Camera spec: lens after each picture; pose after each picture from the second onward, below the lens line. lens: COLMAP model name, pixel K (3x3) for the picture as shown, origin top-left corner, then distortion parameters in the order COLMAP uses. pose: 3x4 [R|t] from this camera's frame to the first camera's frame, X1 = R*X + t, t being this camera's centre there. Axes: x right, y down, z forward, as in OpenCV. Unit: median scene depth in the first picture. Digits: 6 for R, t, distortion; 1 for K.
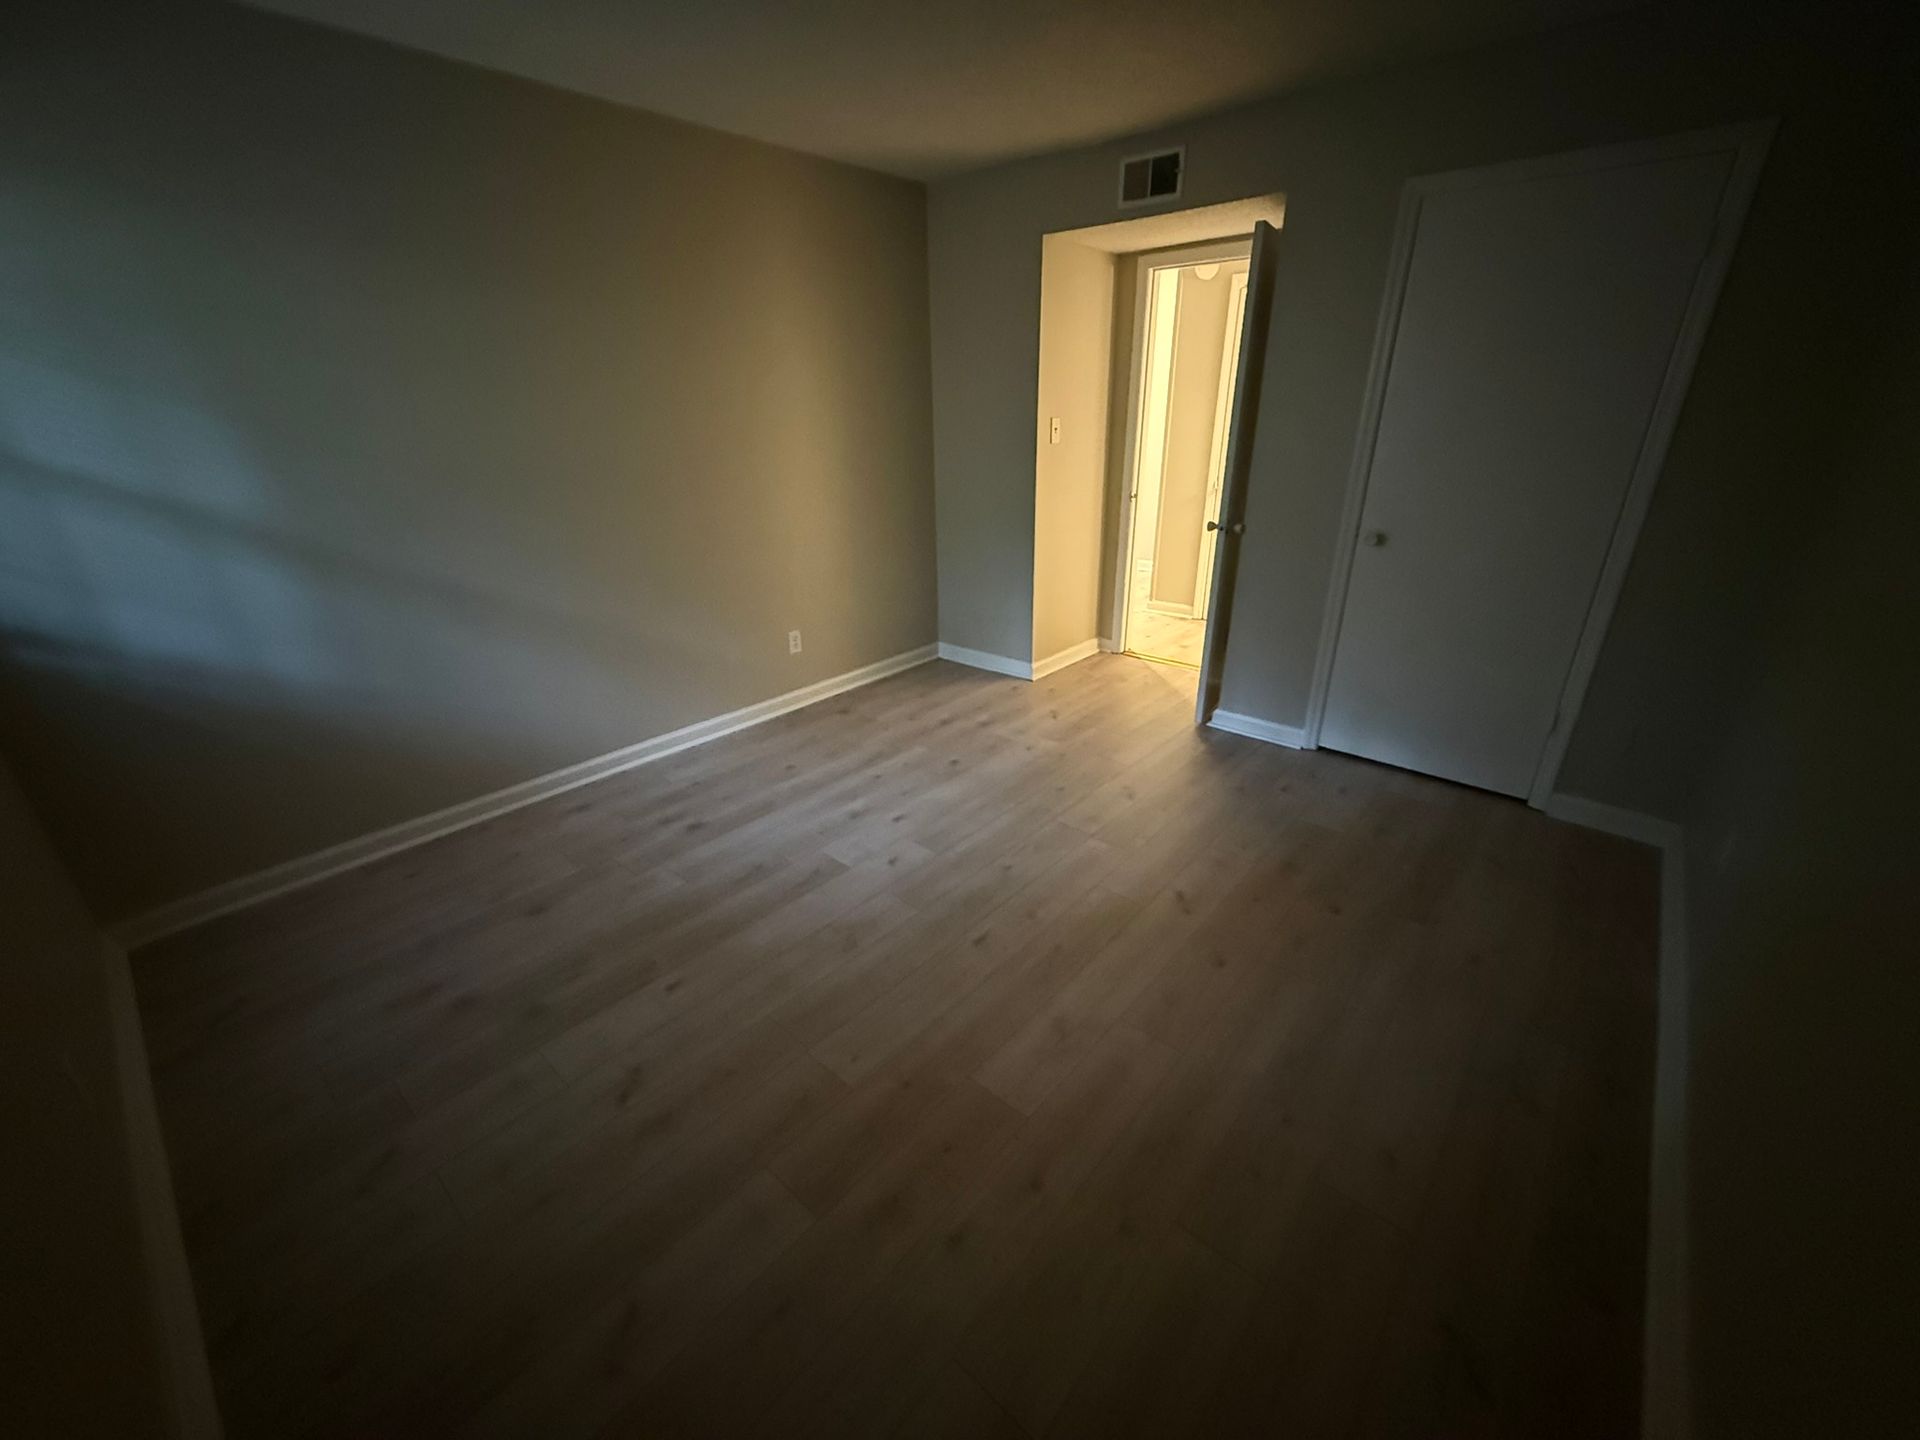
lens RADIAL K [[767.0, 0, 954.1], [0, 767.0, 718.6], [0, 0, 1]] dist [-0.000566, -0.000090]
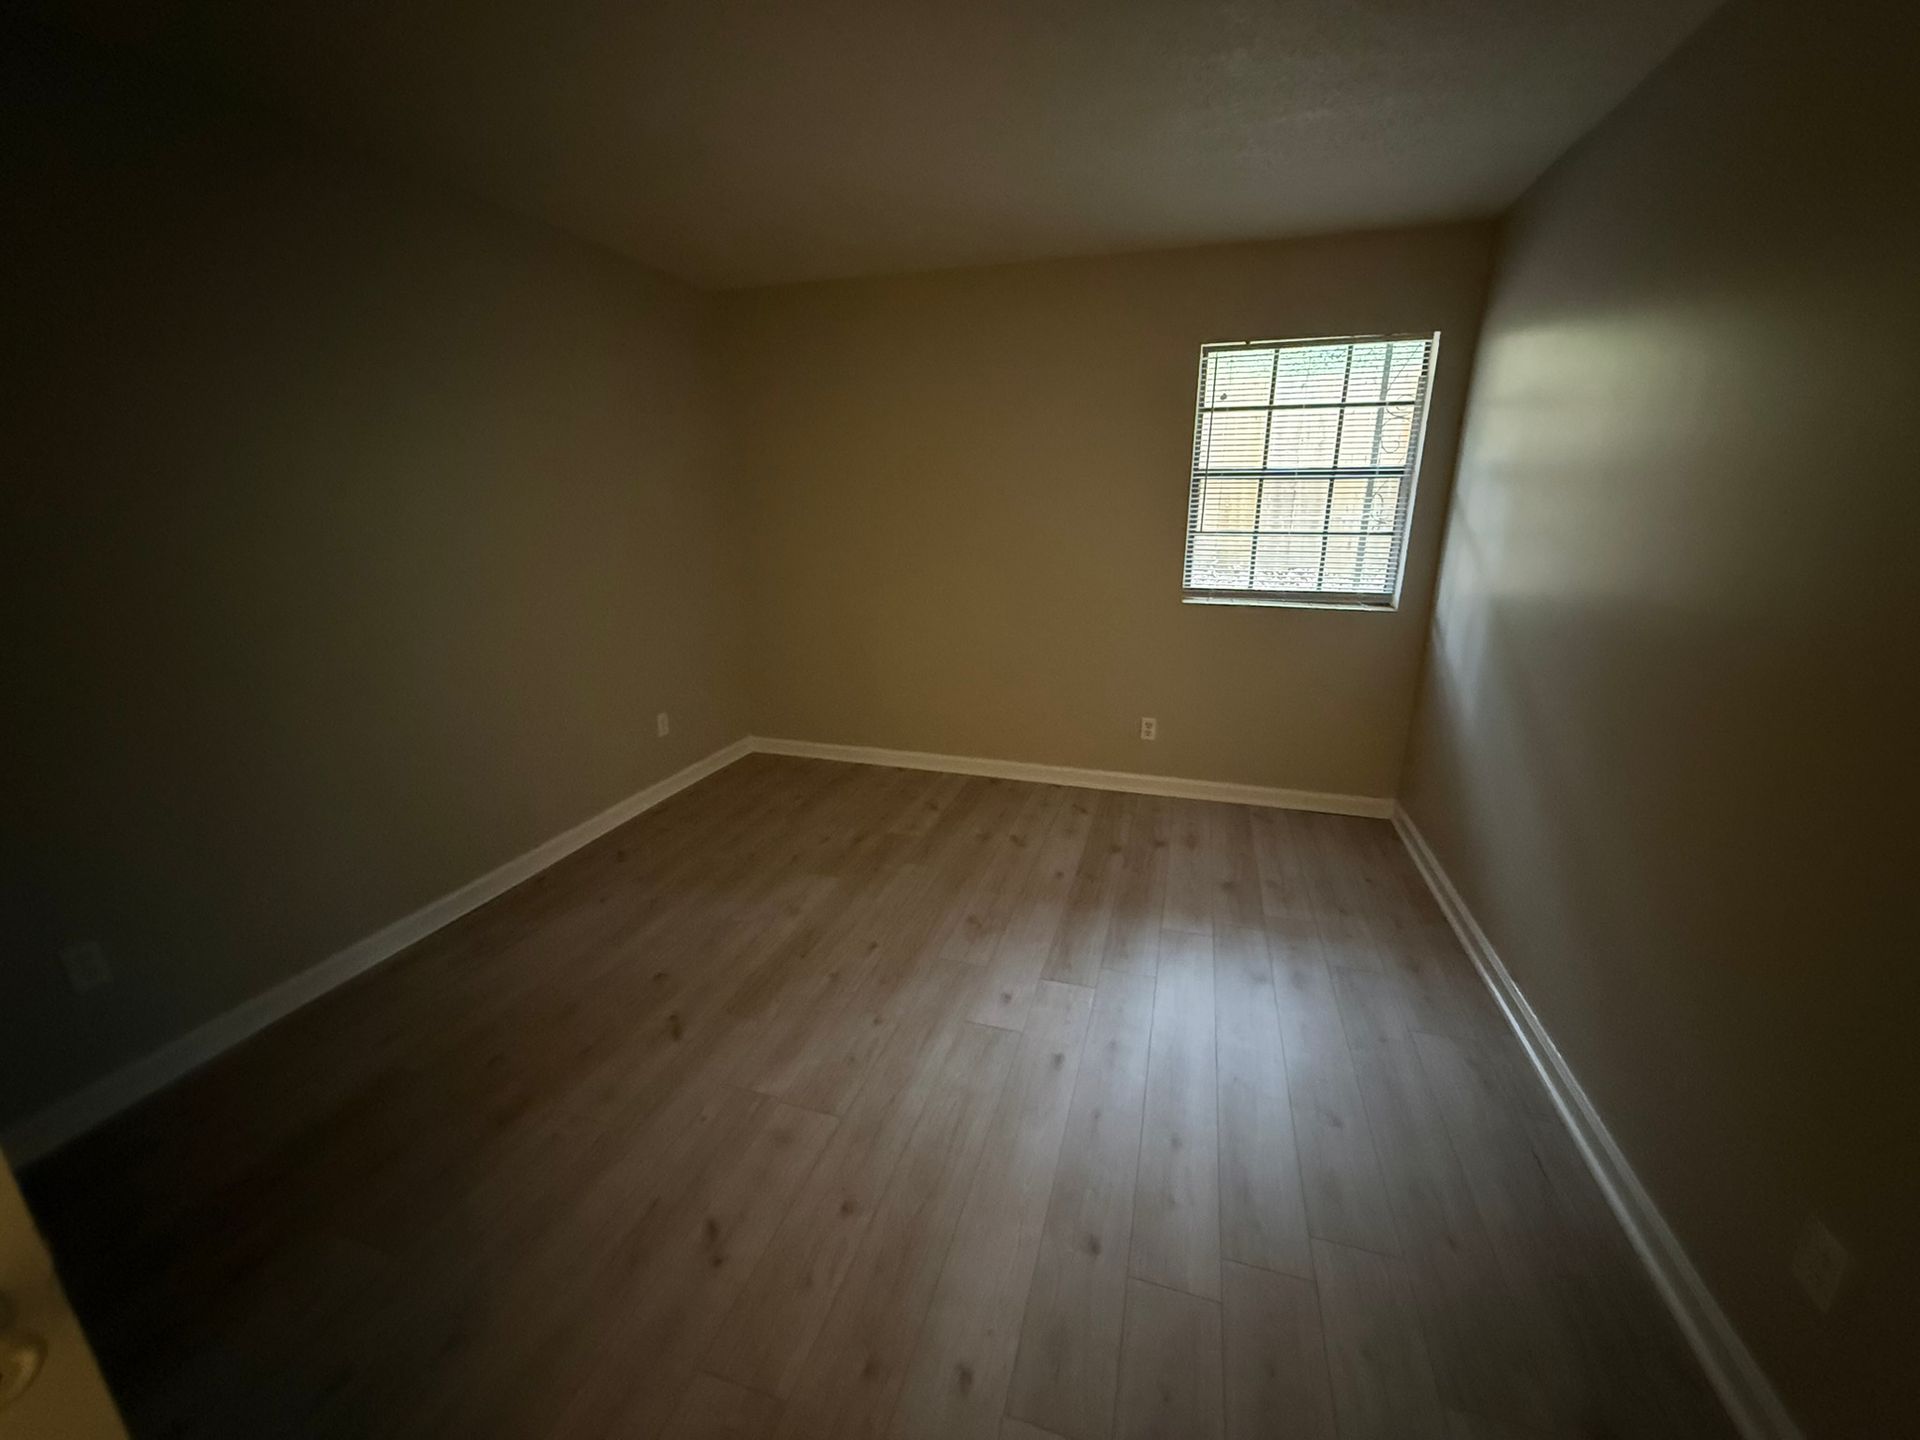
lens RADIAL K [[767.0, 0, 954.1], [0, 767.0, 718.6], [0, 0, 1]] dist [-0.000566, -0.000090]
pose [[-0.915528, 0.129092, -0.380976, 0.233828], [-0.142067, 0.782302, 0.606482, -0.512015], [0.376331, 0.609375, -0.697880, 1.215116]]
